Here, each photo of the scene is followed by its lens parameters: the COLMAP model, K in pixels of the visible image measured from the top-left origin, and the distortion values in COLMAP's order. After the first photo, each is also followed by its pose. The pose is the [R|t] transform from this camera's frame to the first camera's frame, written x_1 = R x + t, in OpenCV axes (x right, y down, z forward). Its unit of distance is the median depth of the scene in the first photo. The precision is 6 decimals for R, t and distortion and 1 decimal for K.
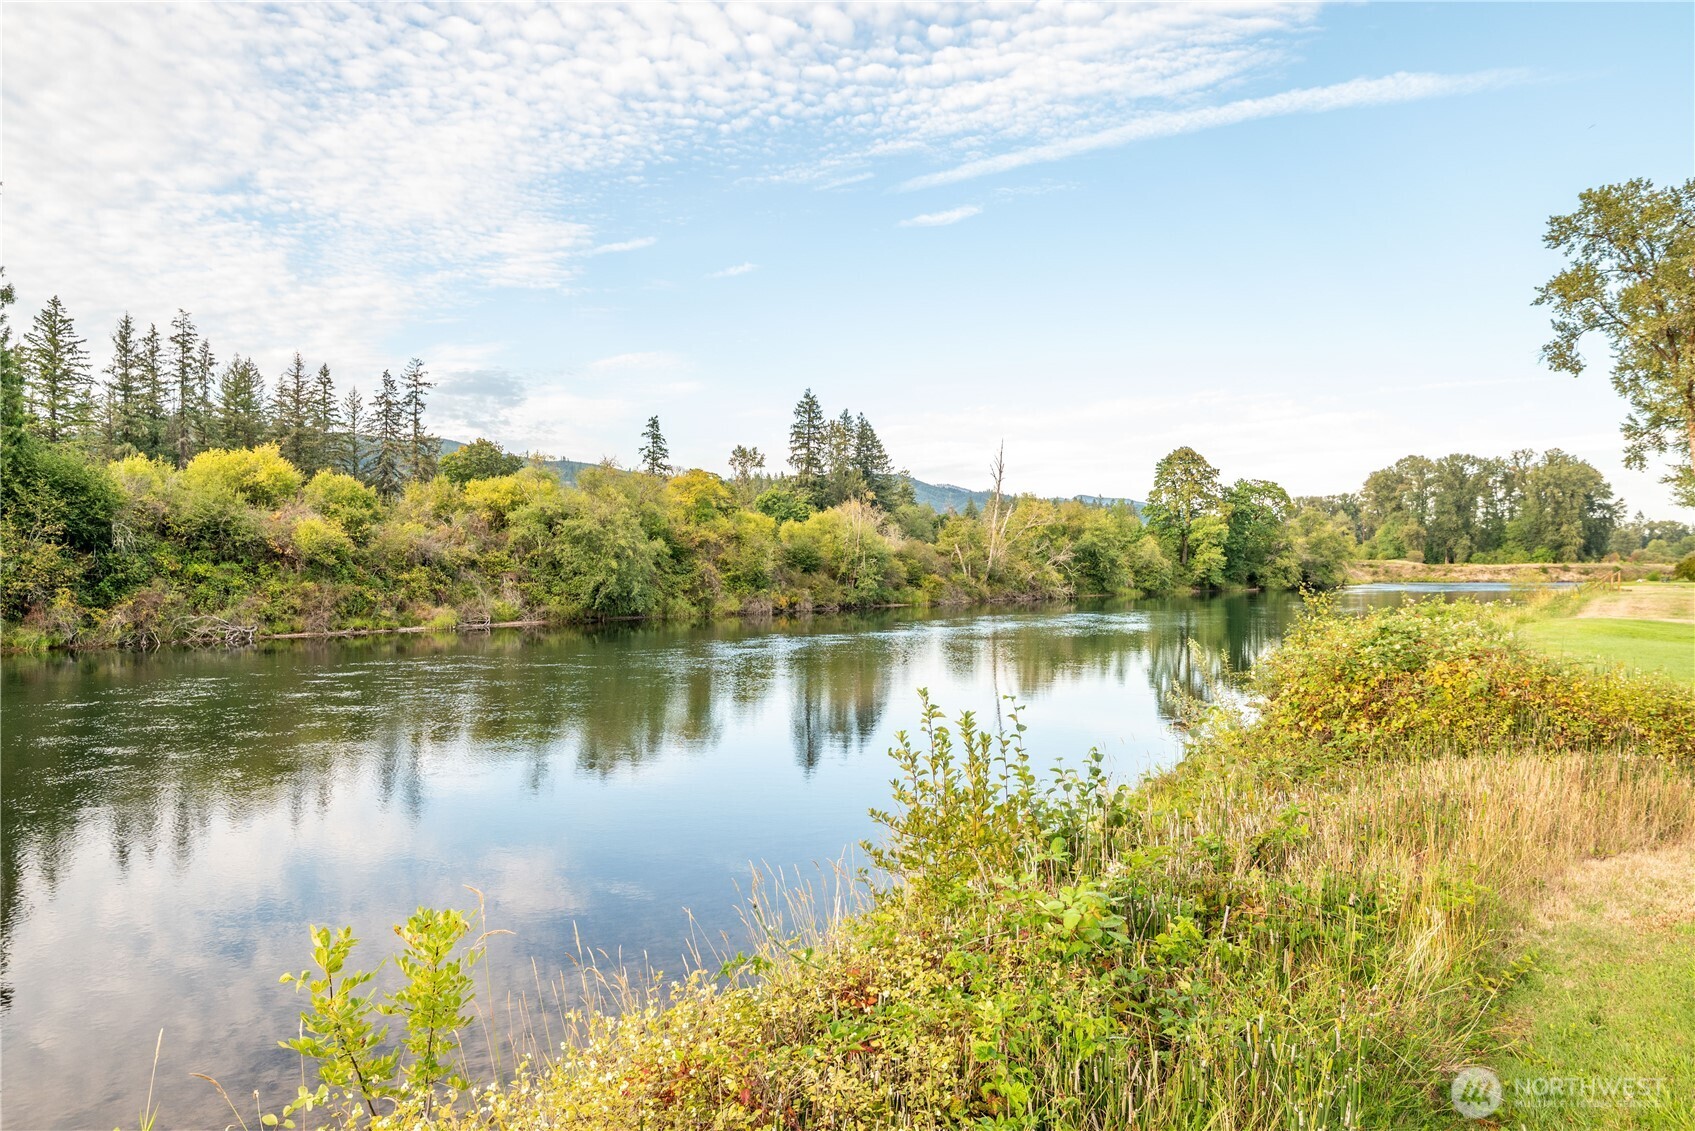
lens RADIAL K [[1055.3, 0, 847.5], [0, 1055.3, 565.5], [0, 0, 1]] dist [-0.002155, -0.004753]
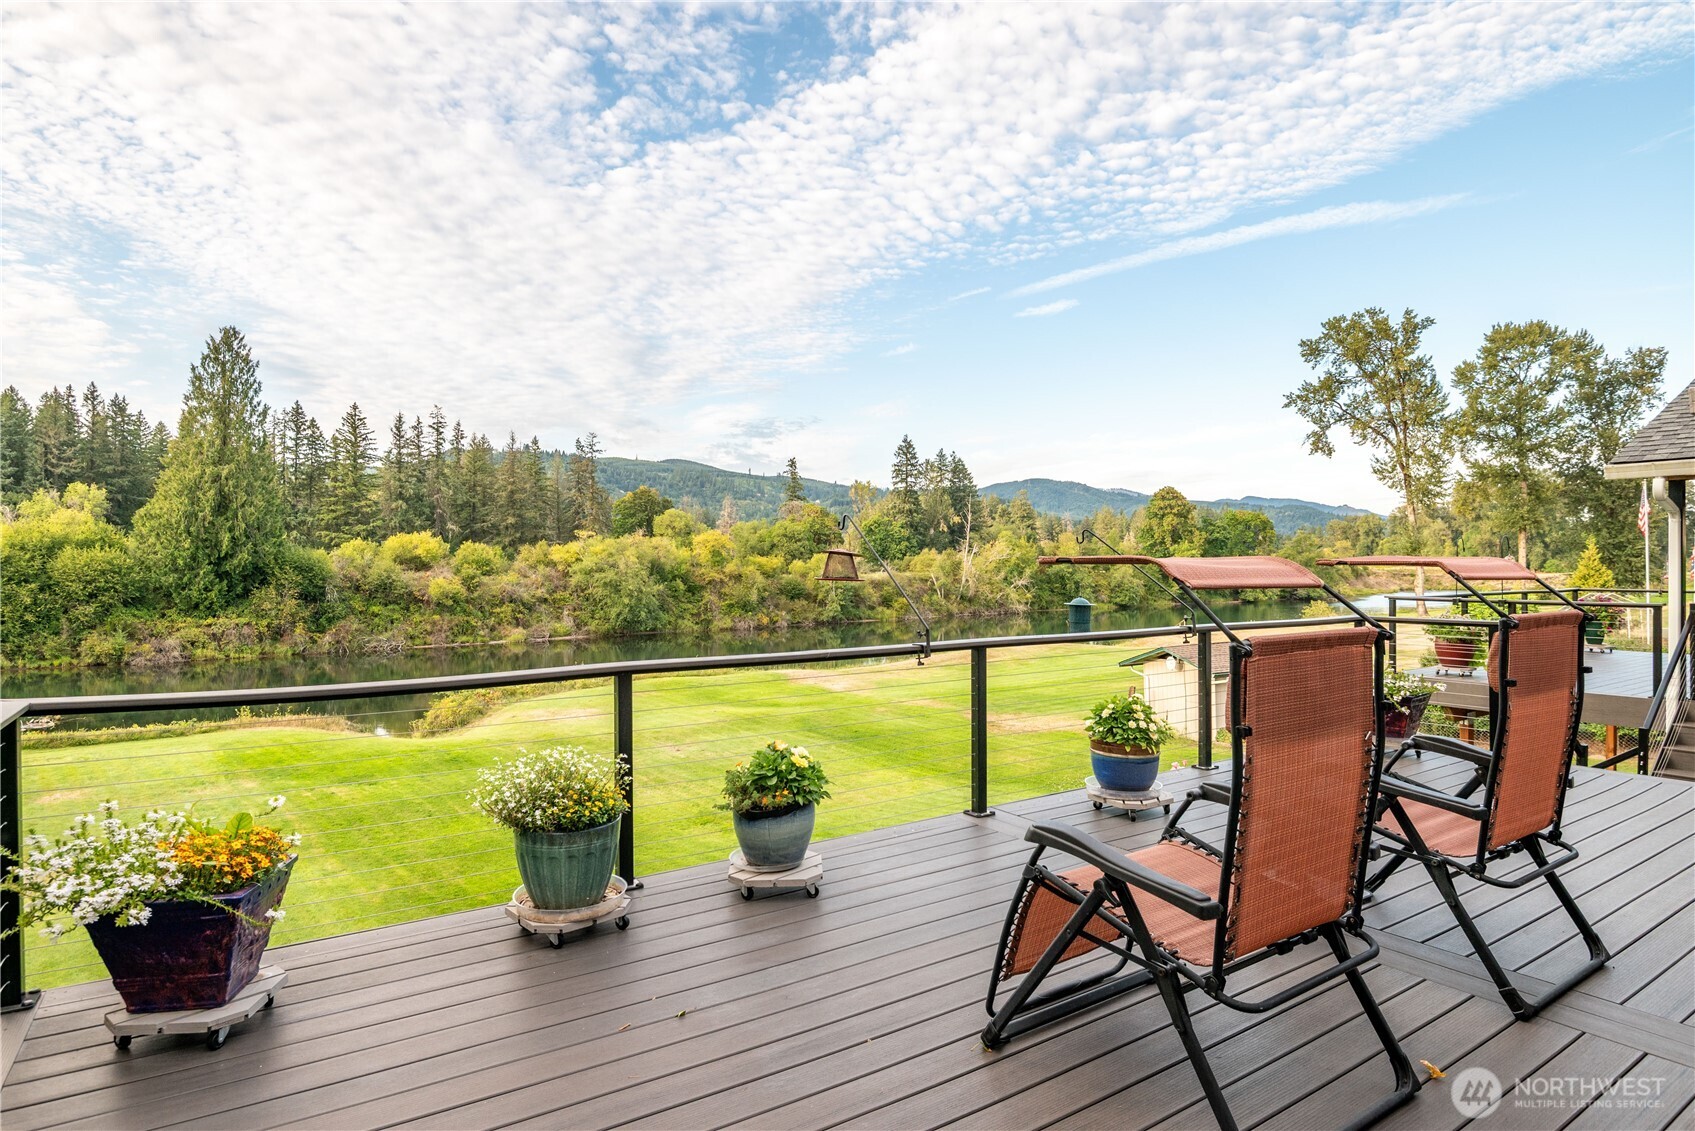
lens RADIAL K [[918.6, 0, 847.5], [0, 918.6, 565.5], [0, 0, 1]] dist [0.000304, 0.000215]
pose [[0.981828, -0.003282, -0.189746, 0.368100], [0.003731, 0.999991, 0.002010, -0.055958], [0.189738, -0.002682, 0.981831, -0.298387]]
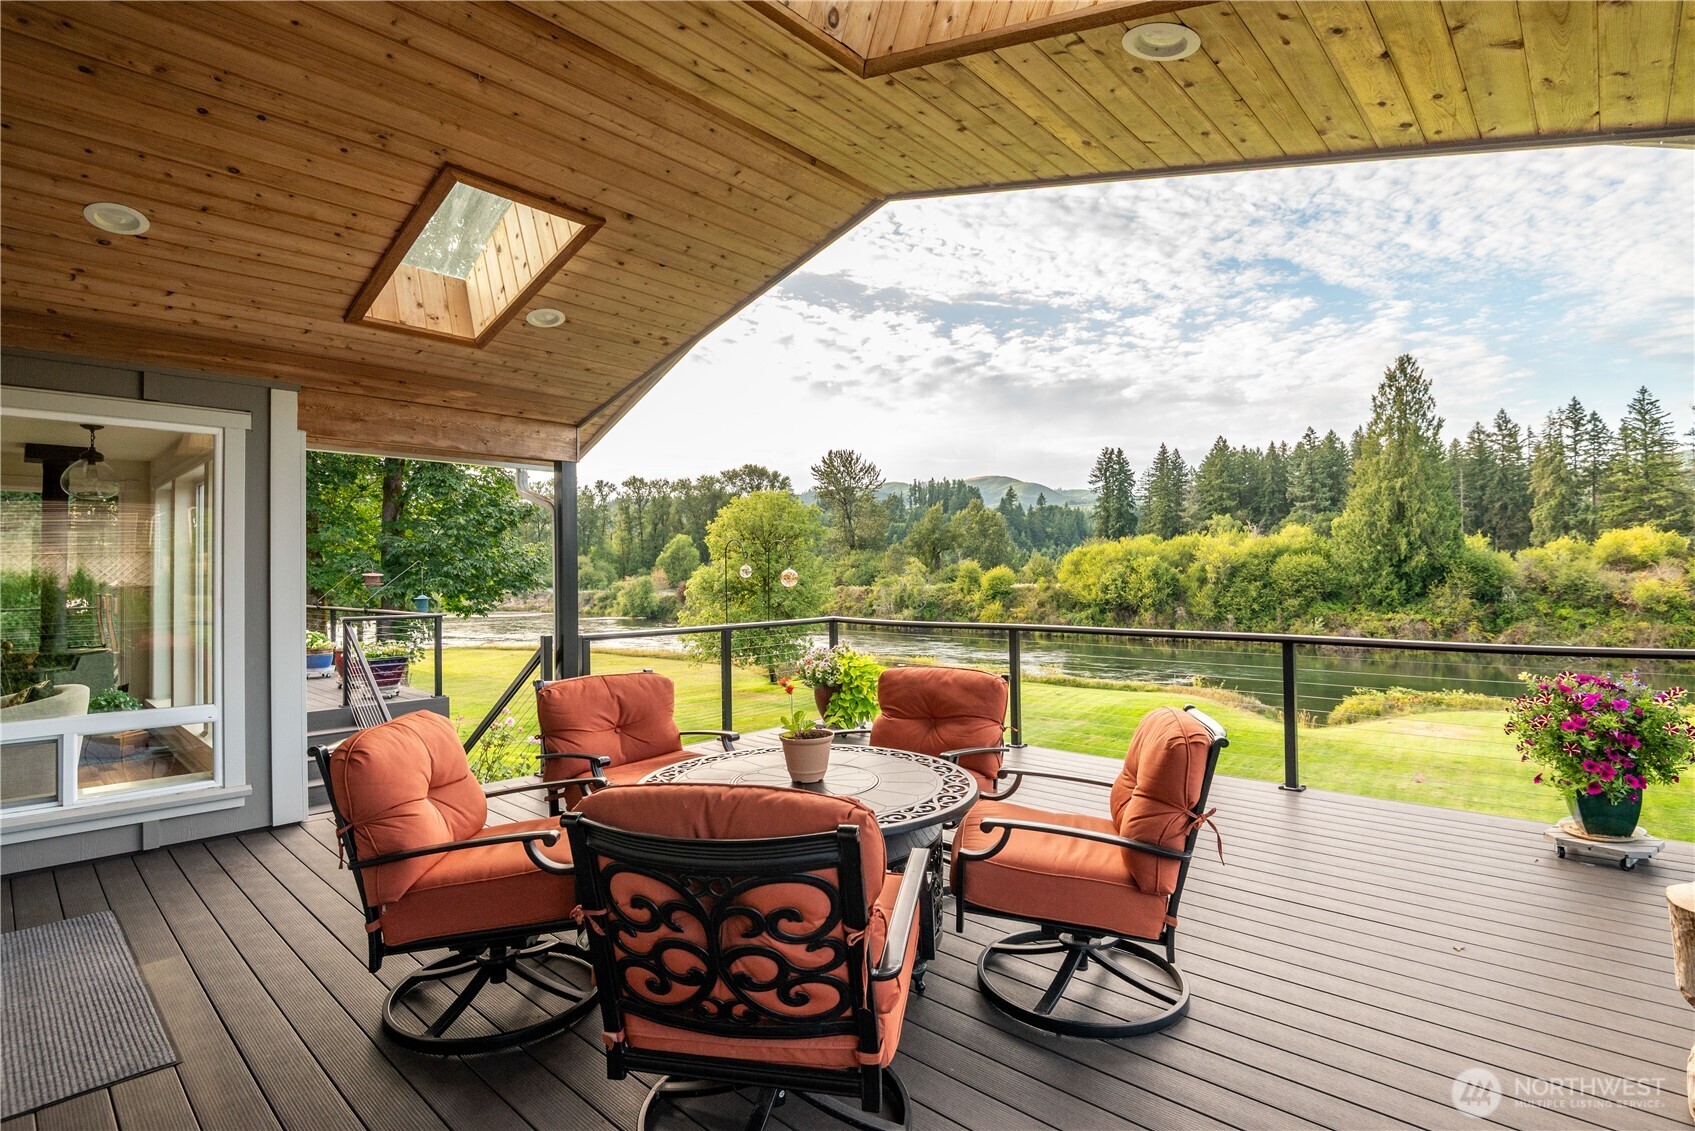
lens RADIAL K [[825.8, 0, 847.5], [0, 825.8, 565.5], [0, 0, 1]] dist [-0.001540, -0.011393]
pose [[0.052766, -0.012346, -0.998531, 0.496767], [0.012350, 0.999855, -0.011710, -0.054992], [0.998531, -0.011714, 0.052911, -0.166200]]
